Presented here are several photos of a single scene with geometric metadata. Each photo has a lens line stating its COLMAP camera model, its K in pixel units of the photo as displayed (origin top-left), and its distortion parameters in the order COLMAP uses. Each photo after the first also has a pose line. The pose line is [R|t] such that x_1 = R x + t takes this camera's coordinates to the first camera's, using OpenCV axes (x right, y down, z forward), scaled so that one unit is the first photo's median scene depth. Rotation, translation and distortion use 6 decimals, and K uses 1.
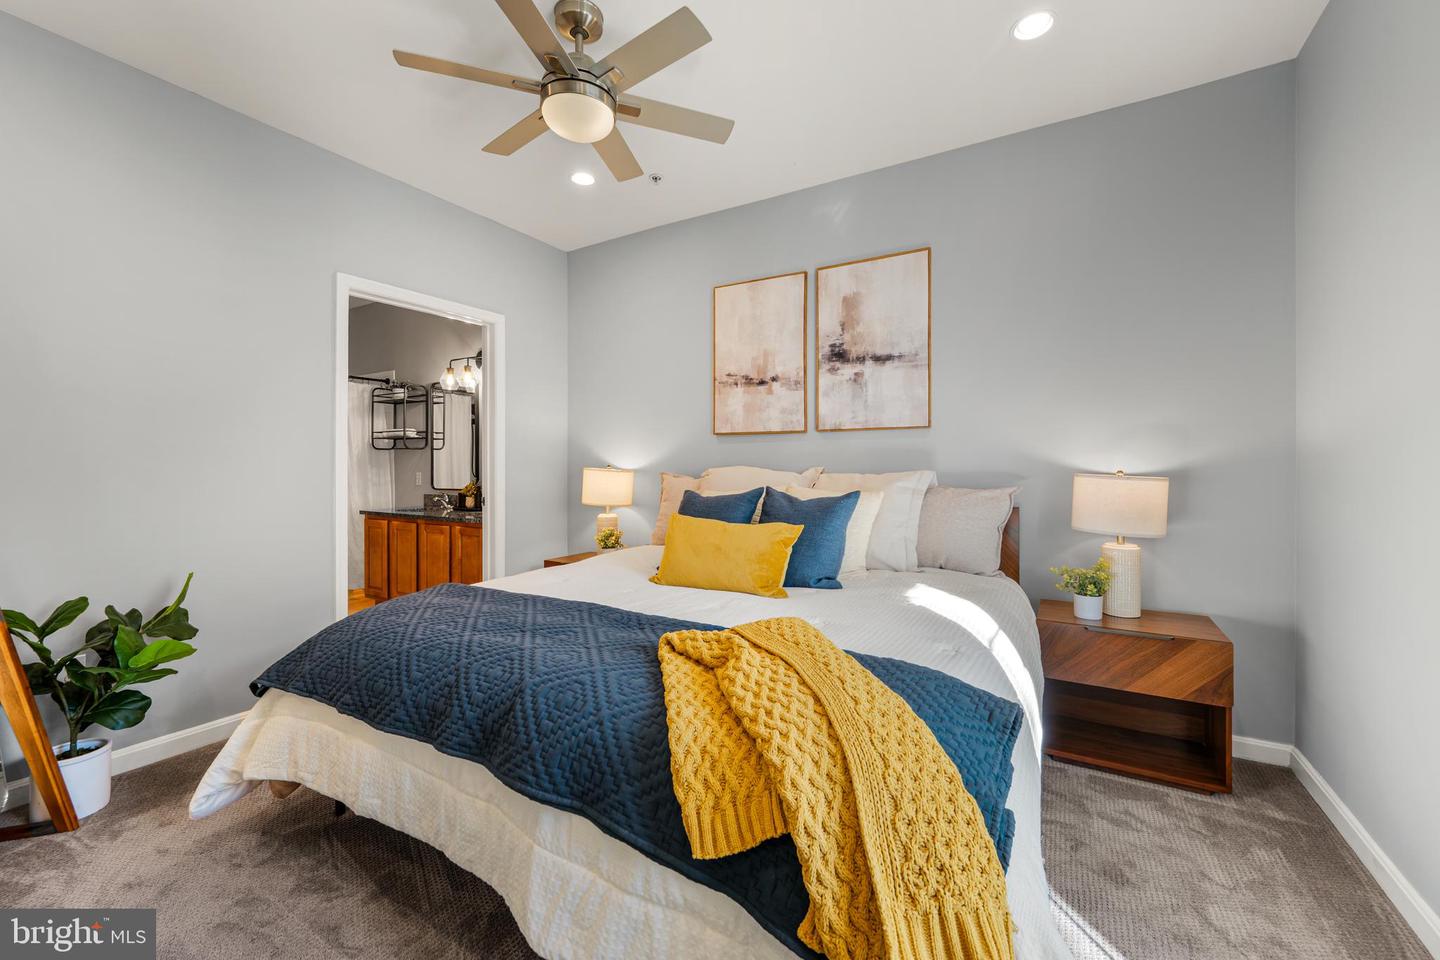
lens RADIAL K [[569.6, 0, 728.1], [0, 569.6, 470.2], [0, 0, 1]] dist [-0.003373, 0.000850]
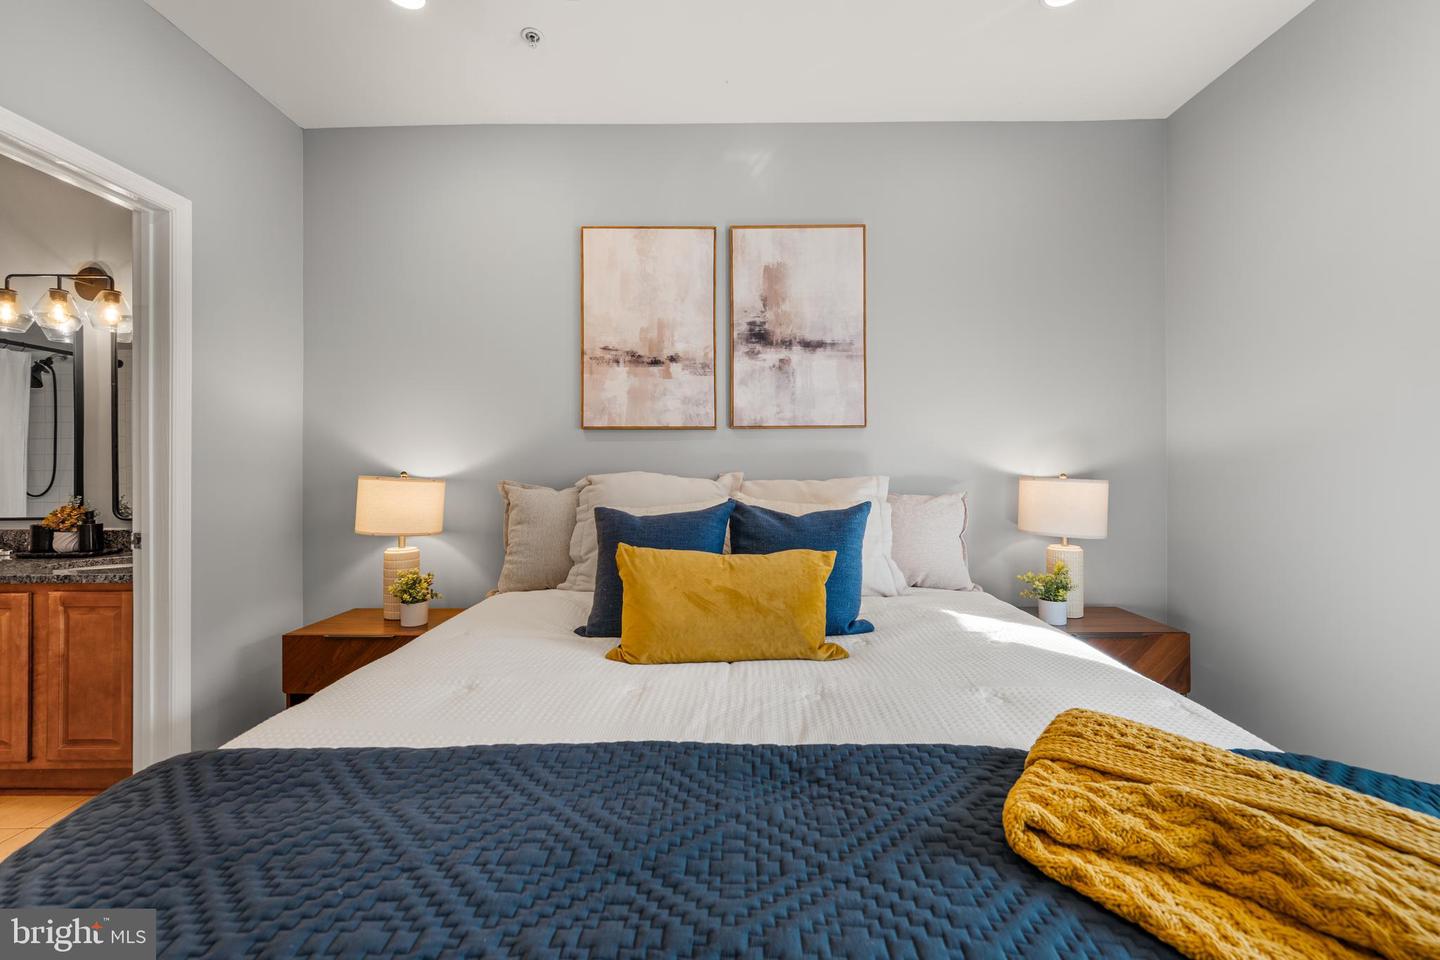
lens RADIAL K [[569.6, 0, 722.8], [0, 569.6, 471.3], [0, 0, 1]] dist [-0.003373, 0.000850]
pose [[0.866891, -0.003727, 0.498484, -0.253027], [0.008995, 0.999926, -0.008167, -0.000728], [-0.498416, 0.011563, 0.866861, 0.308203]]
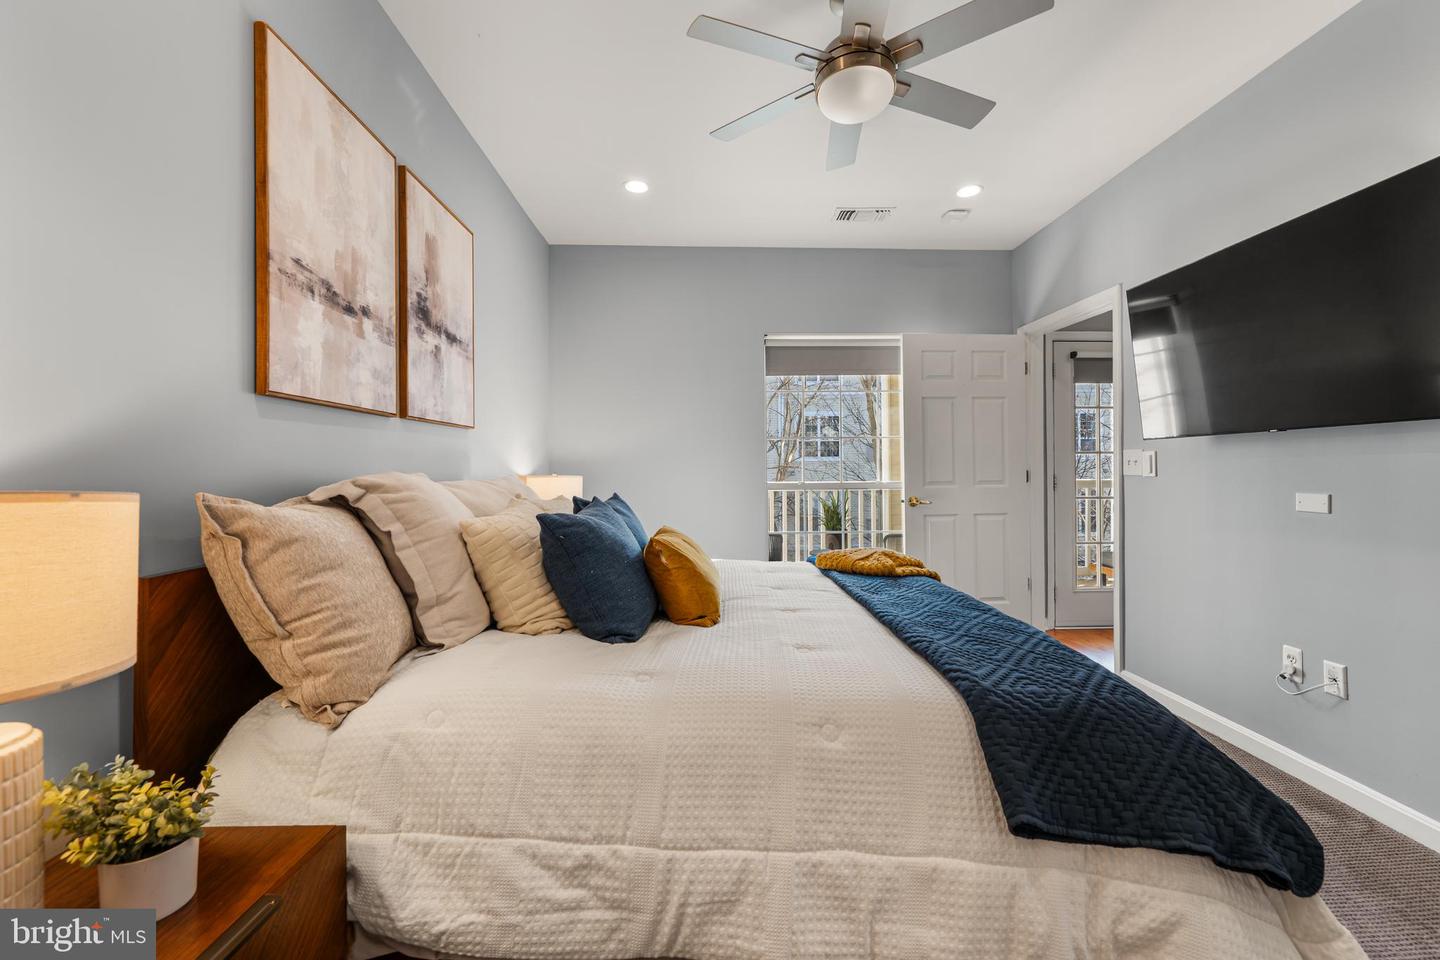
lens RADIAL K [[569.6, 0, 720.1], [0, 569.6, 469.9], [0, 0, 1]] dist [-0.003373, 0.000850]
pose [[-0.524101, -0.002142, 0.851653, -0.575452], [0.011768, 0.999883, 0.009757, -0.010841], [-0.851575, 0.015135, -0.524015, 1.027858]]
